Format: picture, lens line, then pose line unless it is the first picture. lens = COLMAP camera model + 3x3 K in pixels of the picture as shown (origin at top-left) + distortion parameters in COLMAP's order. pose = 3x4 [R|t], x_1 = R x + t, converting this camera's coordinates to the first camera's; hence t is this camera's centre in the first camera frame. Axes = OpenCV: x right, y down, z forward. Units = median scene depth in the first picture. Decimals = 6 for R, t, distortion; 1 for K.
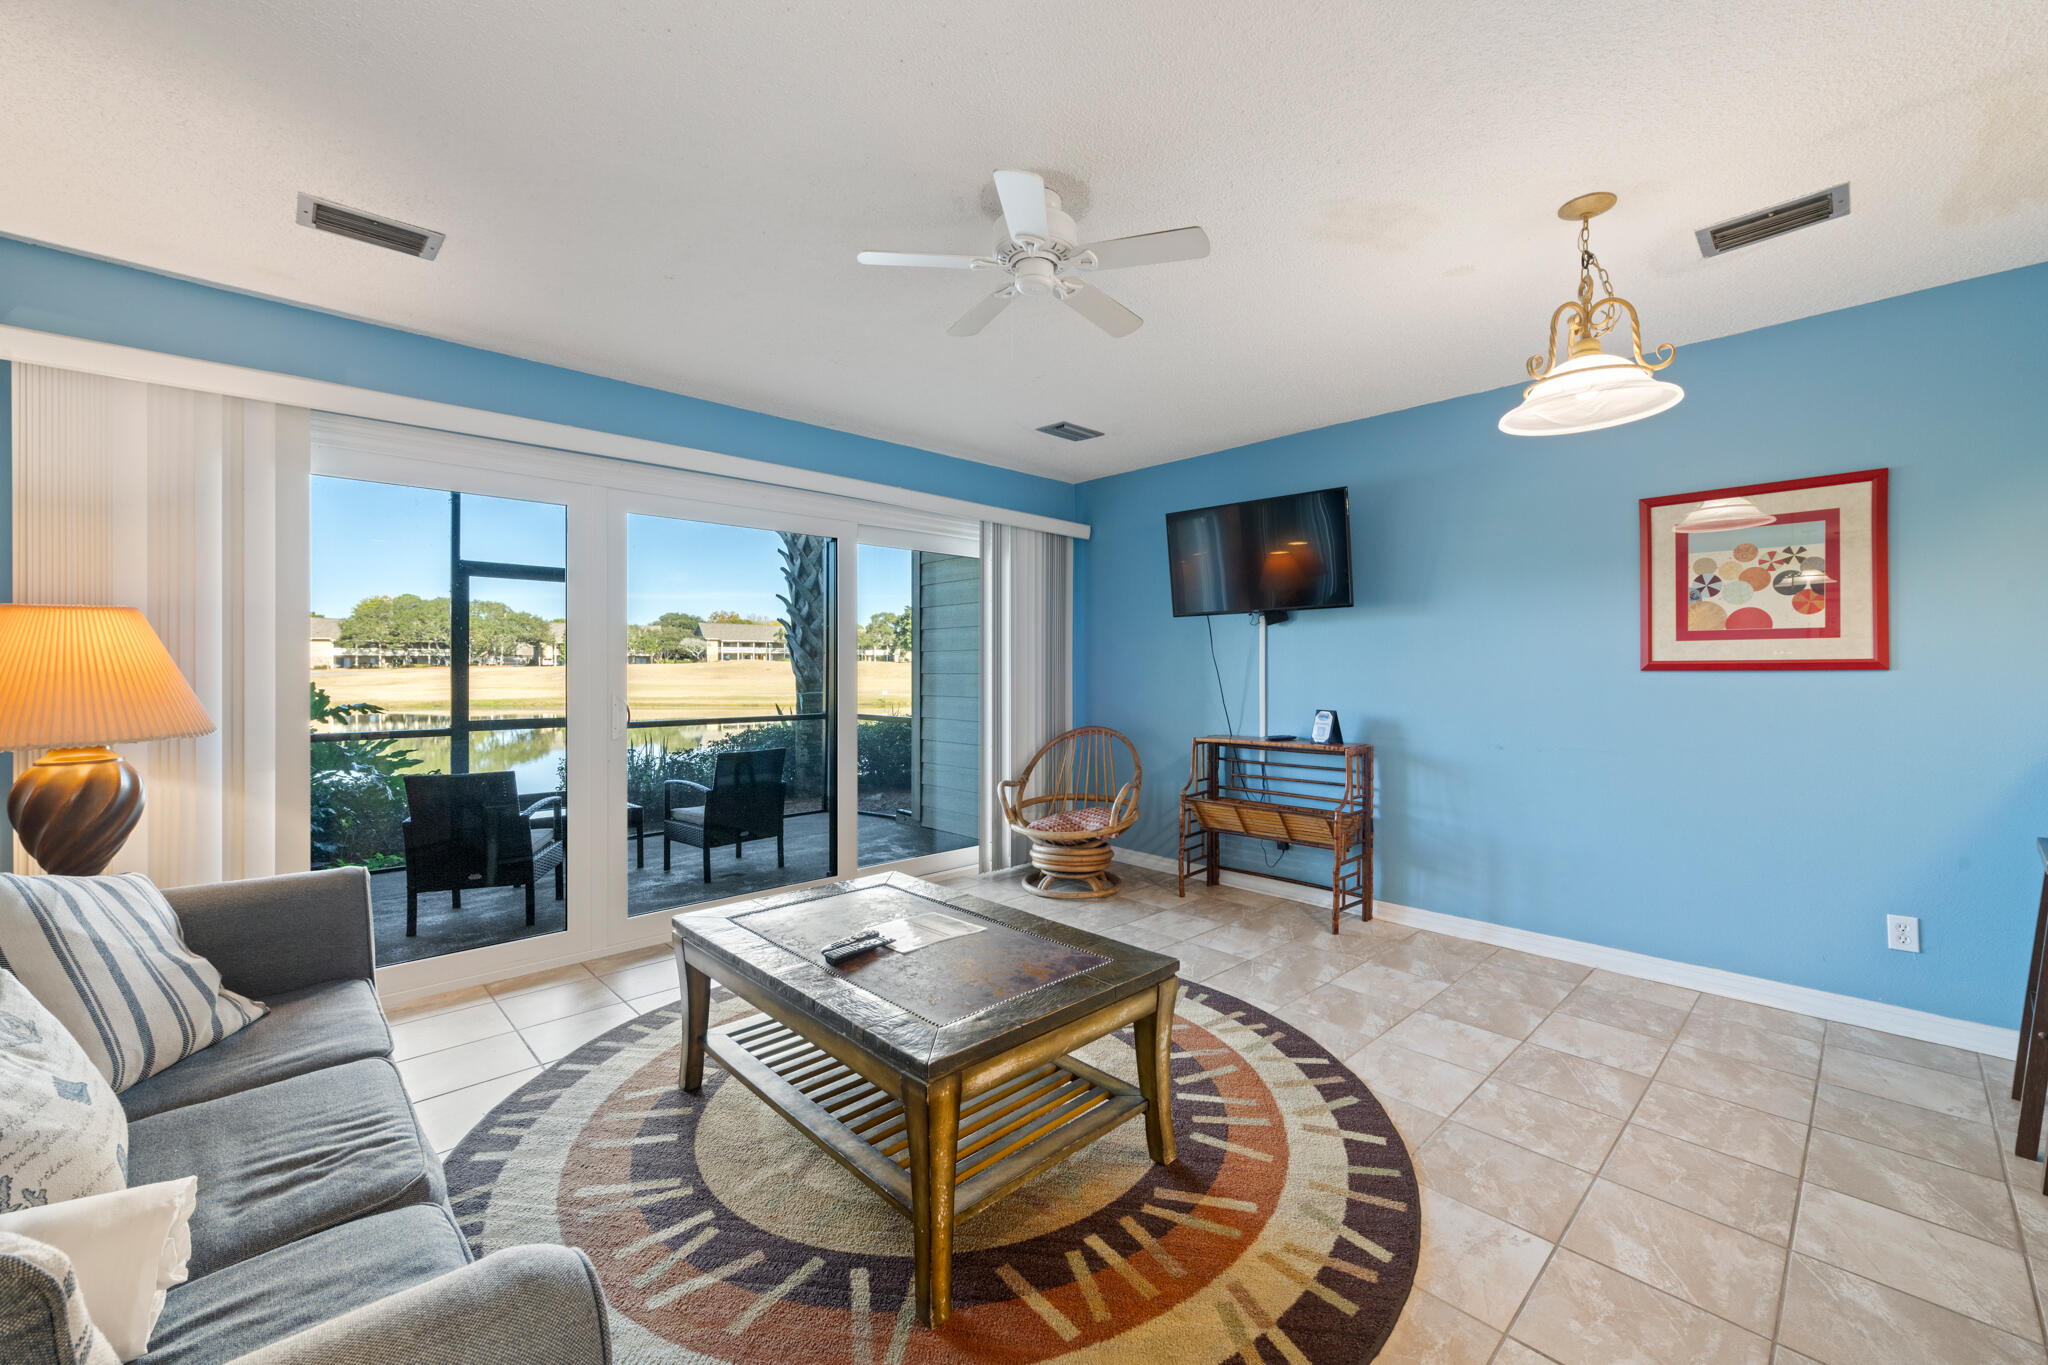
lens RADIAL K [[809.4, 0, 1036.9], [0, 809.4, 669.0], [0, 0, 1]] dist [0.003793, -0.001507]
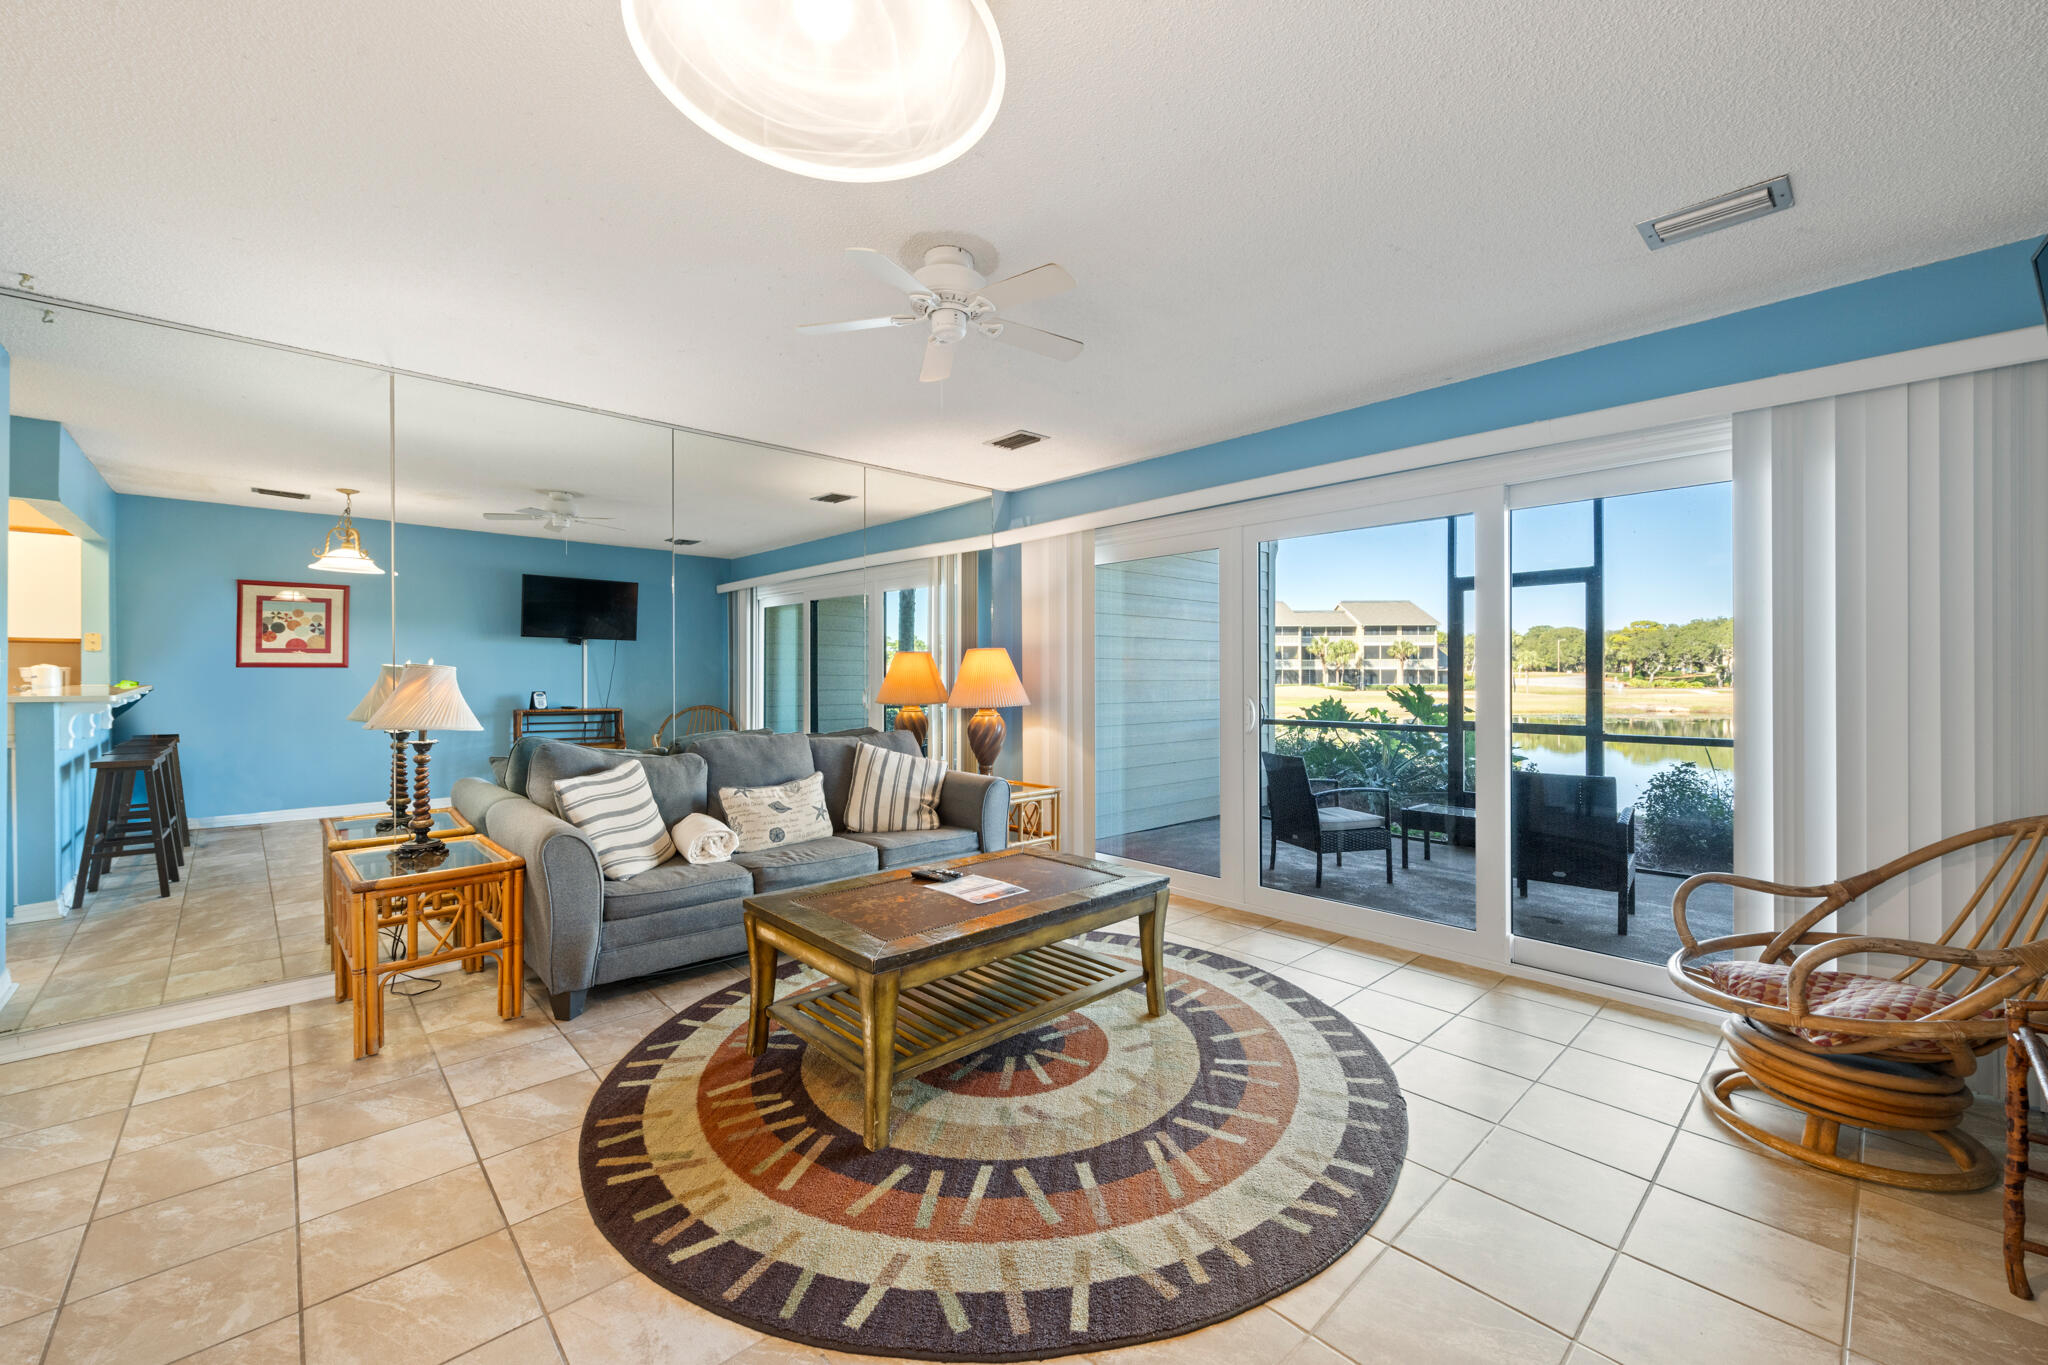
lens RADIAL K [[809.4, 0, 1037.5], [0, 809.4, 676.2], [0, 0, 1]] dist [0.003793, -0.001507]
pose [[-0.009159, 0.000616, -0.999958, 0.785743], [0.002885, 0.999996, 0.000589, 0.000270], [0.999954, -0.002879, -0.009161, 0.800533]]
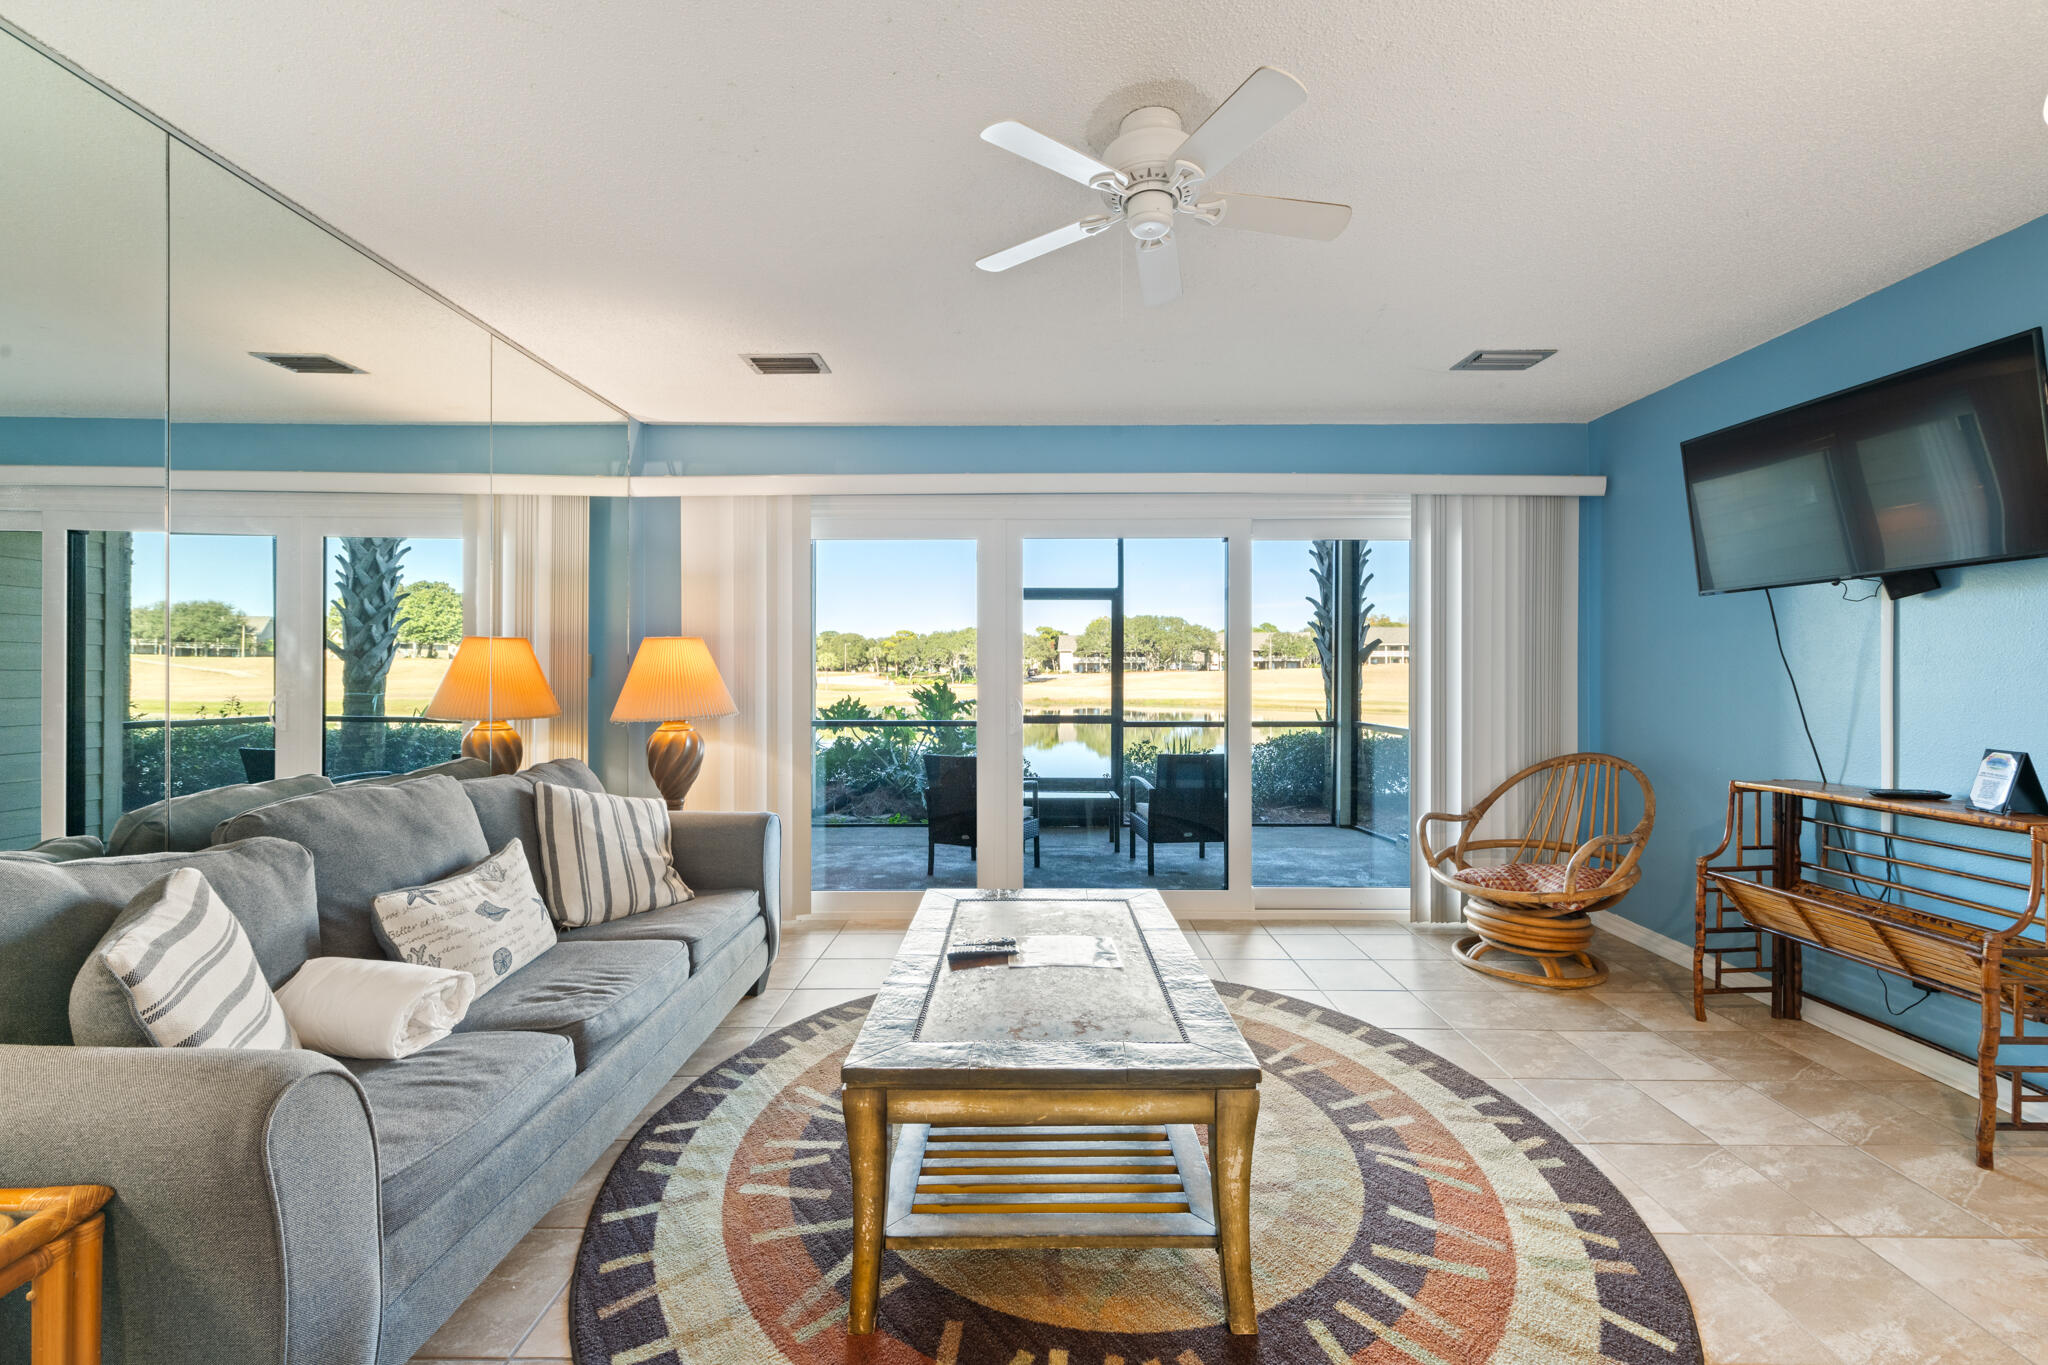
lens RADIAL K [[809.4, 0, 1033.0], [0, 809.4, 677.1], [0, 0, 1]] dist [0.003793, -0.001507]
pose [[0.717778, 0.002599, -0.696267, 0.355228], [0.000725, 0.999990, 0.004480, -0.001660], [0.696272, -0.003720, 0.717769, 0.213658]]
